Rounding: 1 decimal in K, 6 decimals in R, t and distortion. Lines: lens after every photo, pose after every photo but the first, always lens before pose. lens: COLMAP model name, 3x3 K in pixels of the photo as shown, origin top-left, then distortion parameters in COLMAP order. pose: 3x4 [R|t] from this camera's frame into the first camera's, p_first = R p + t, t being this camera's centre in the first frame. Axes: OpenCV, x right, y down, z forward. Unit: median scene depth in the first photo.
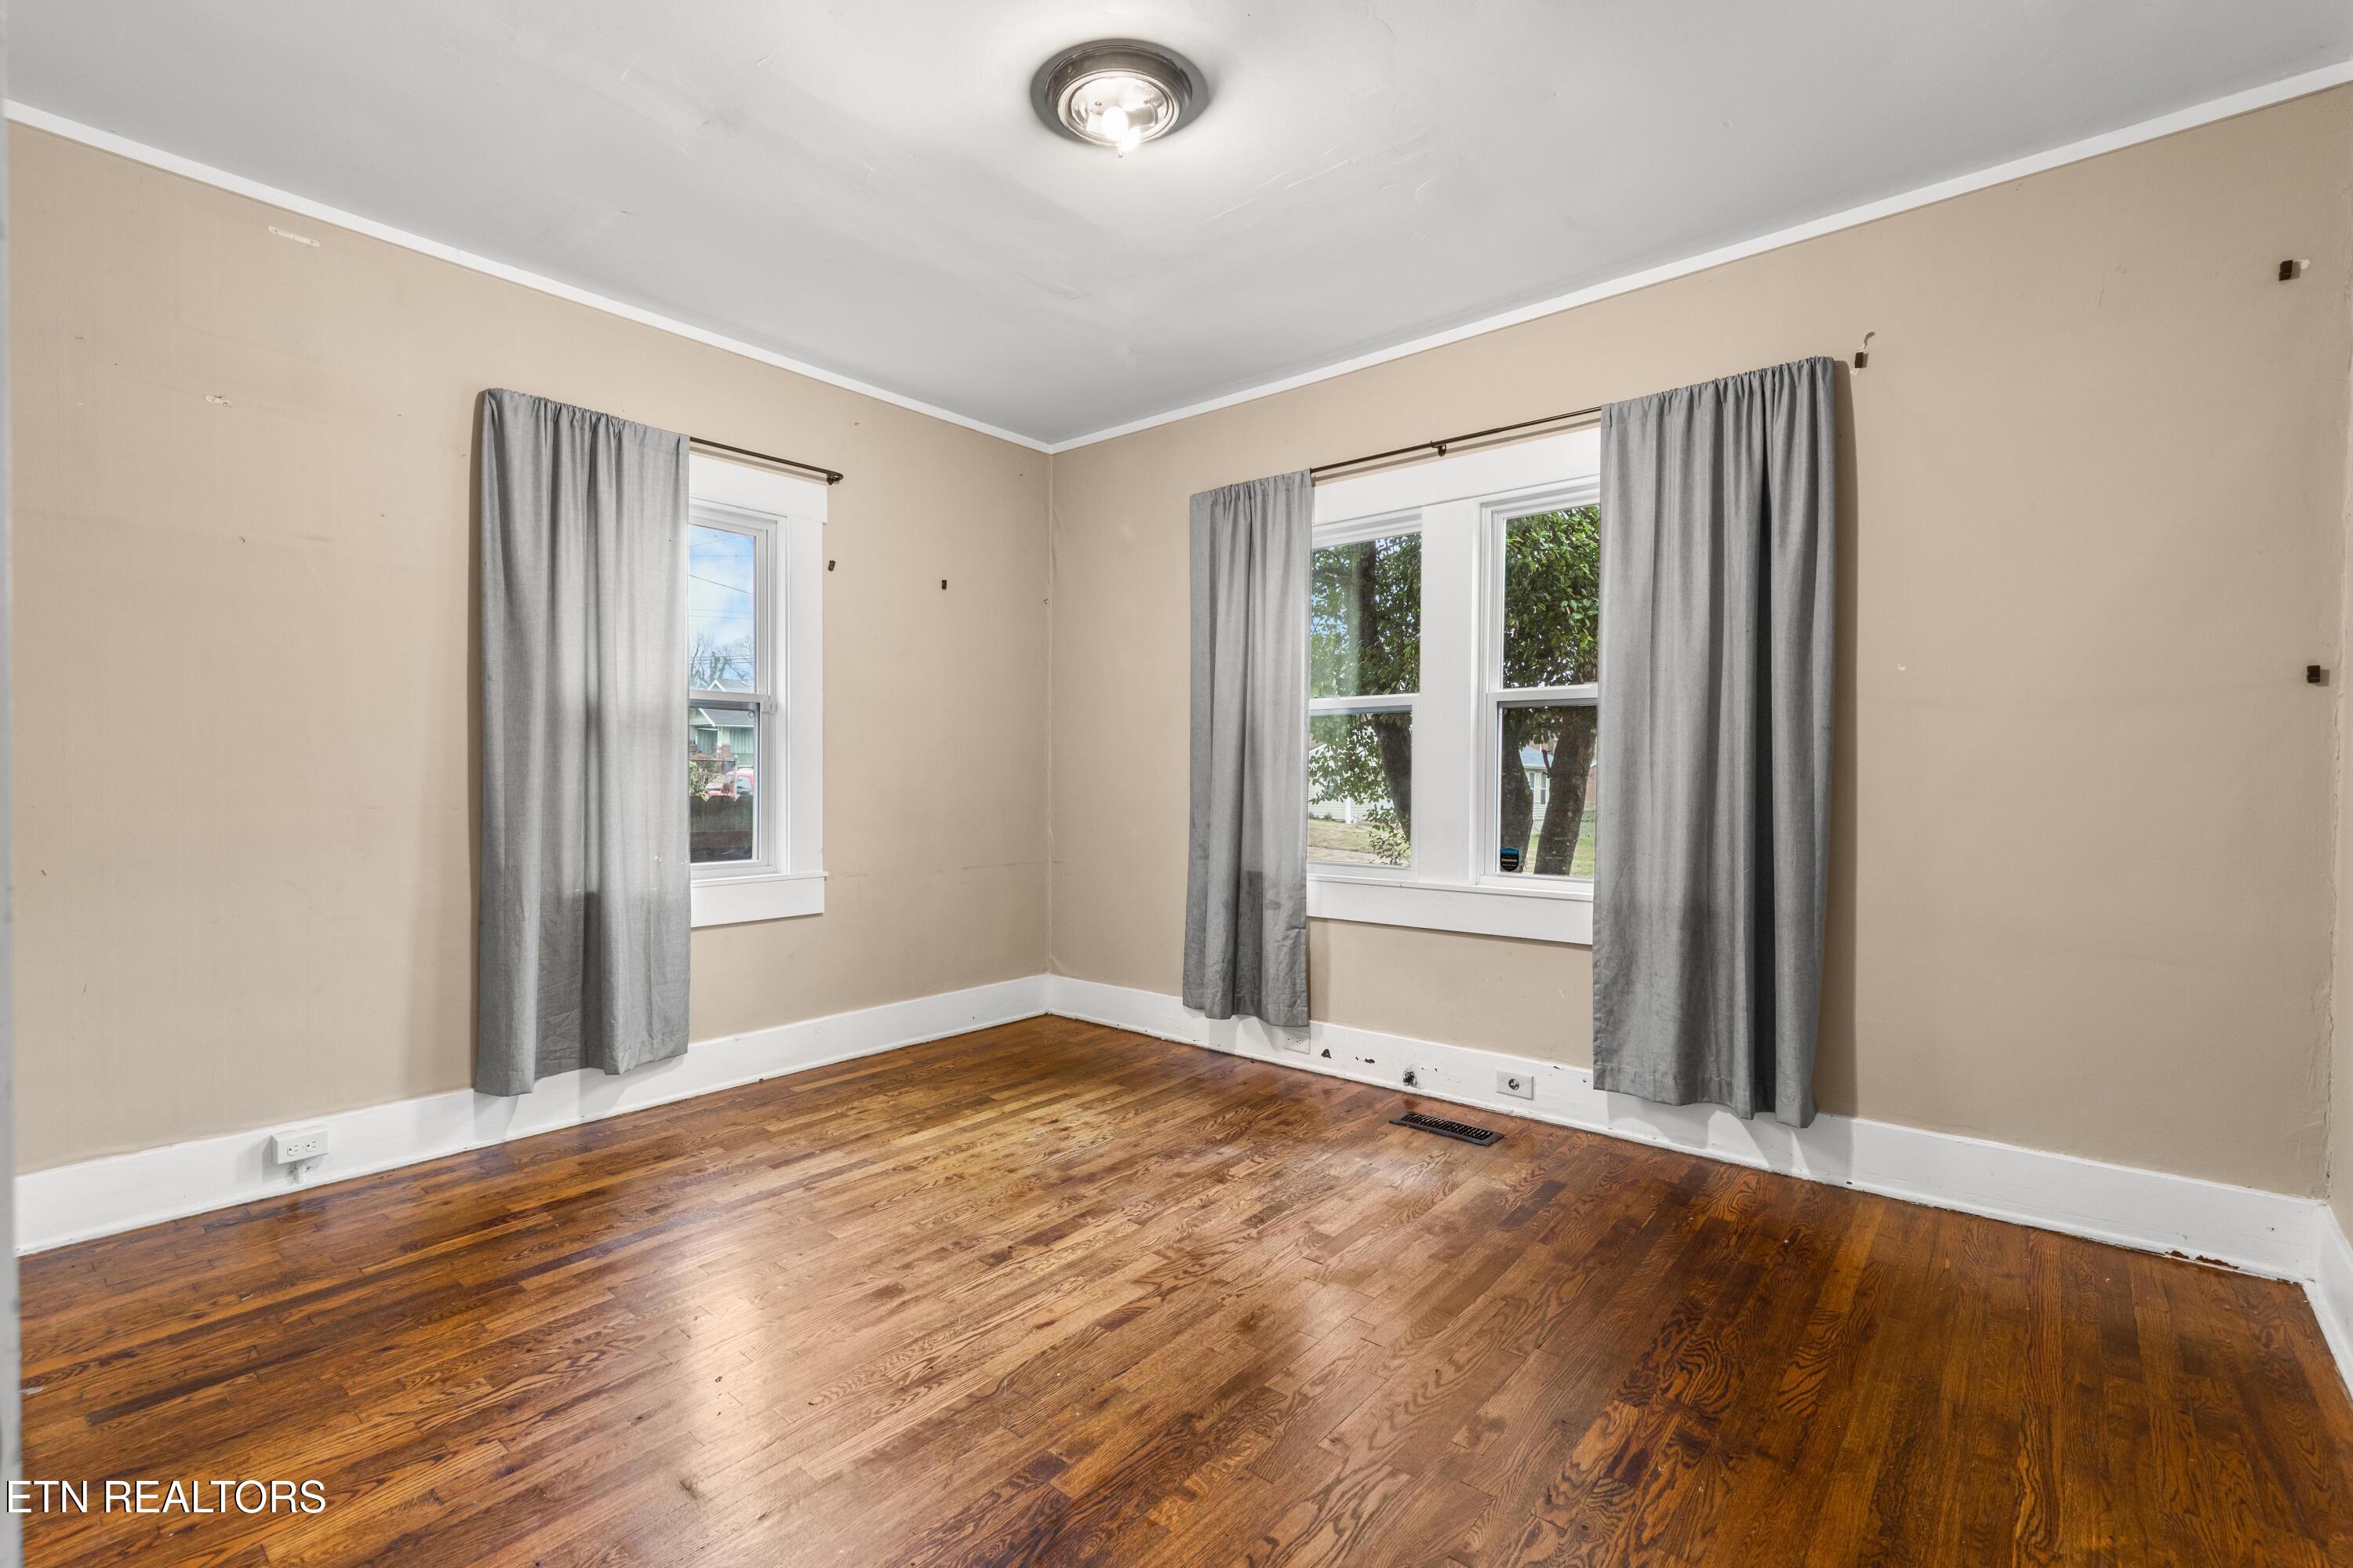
lens RADIAL K [[998.8, 0, 1161.3], [0, 998.8, 792.8], [0, 0, 1]] dist [0.005161, -0.000419]
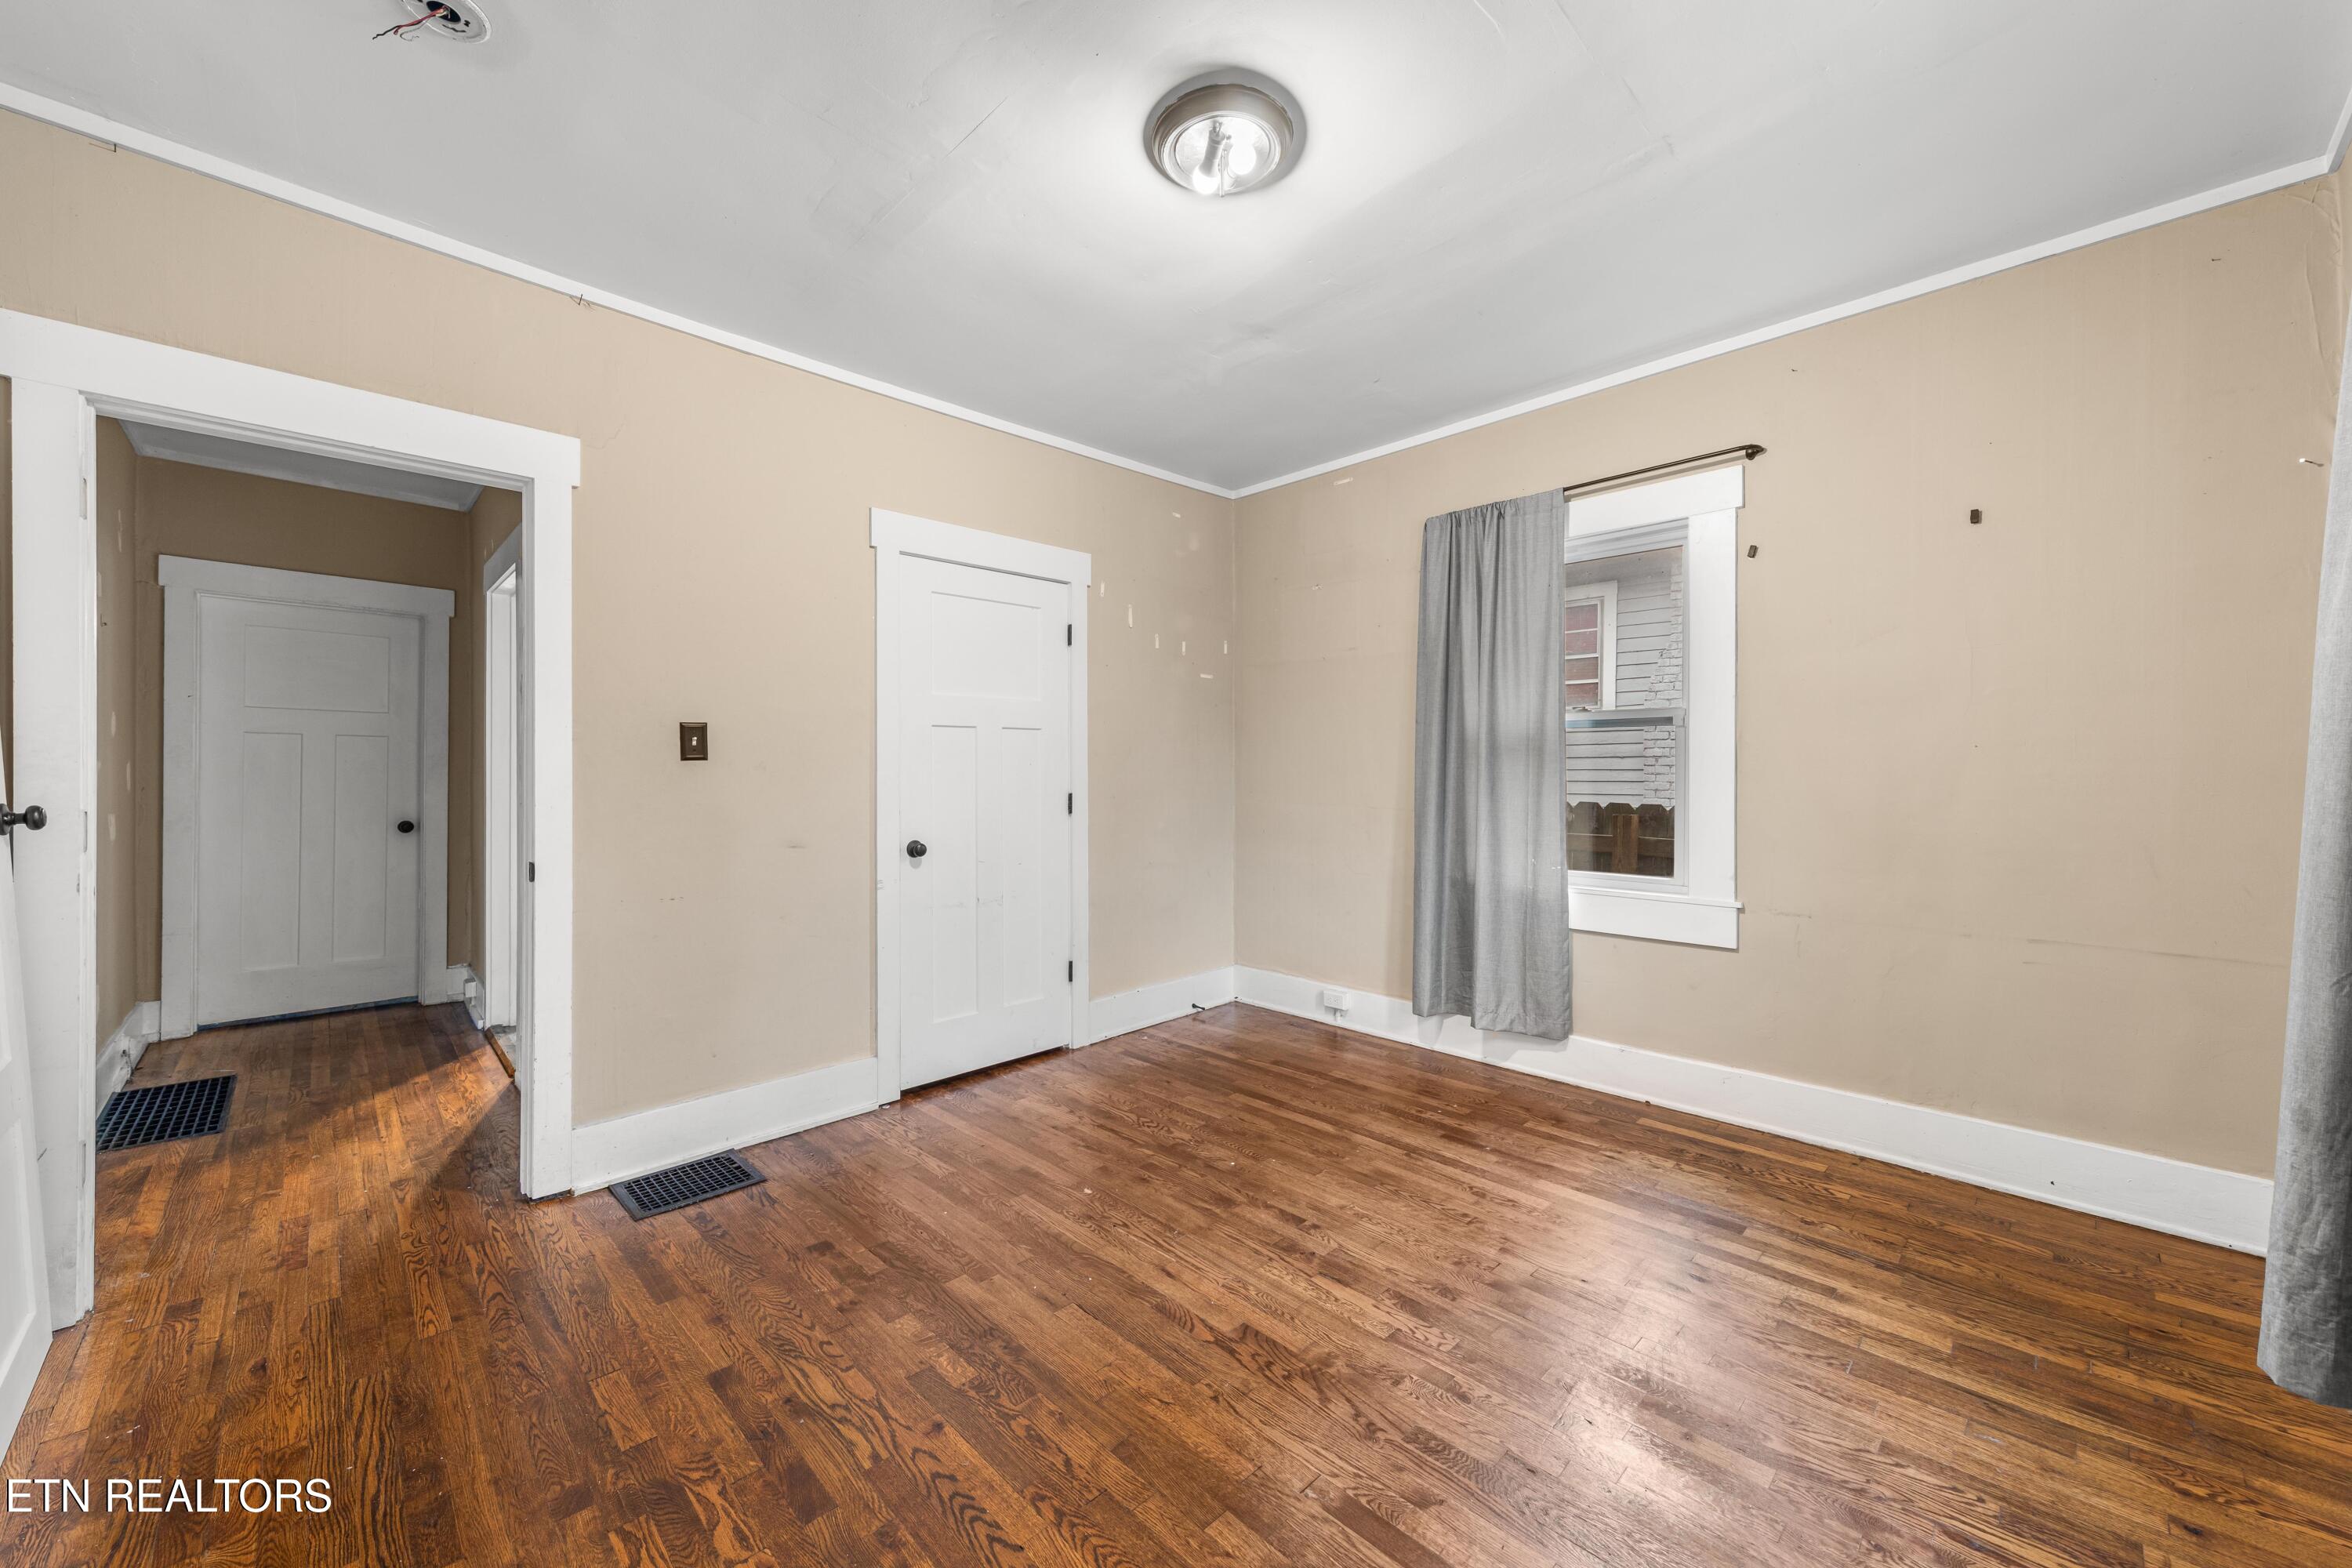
lens RADIAL K [[863.7, 0, 1158.3], [0, 863.7, 771.8], [0, 0, 1]] dist [0.005143, -0.000454]
pose [[-0.066527, -0.007458, -0.997757, 0.601924], [-0.024405, 0.999685, -0.005845, -0.025051], [0.997486, 0.023961, -0.066688, 0.713407]]
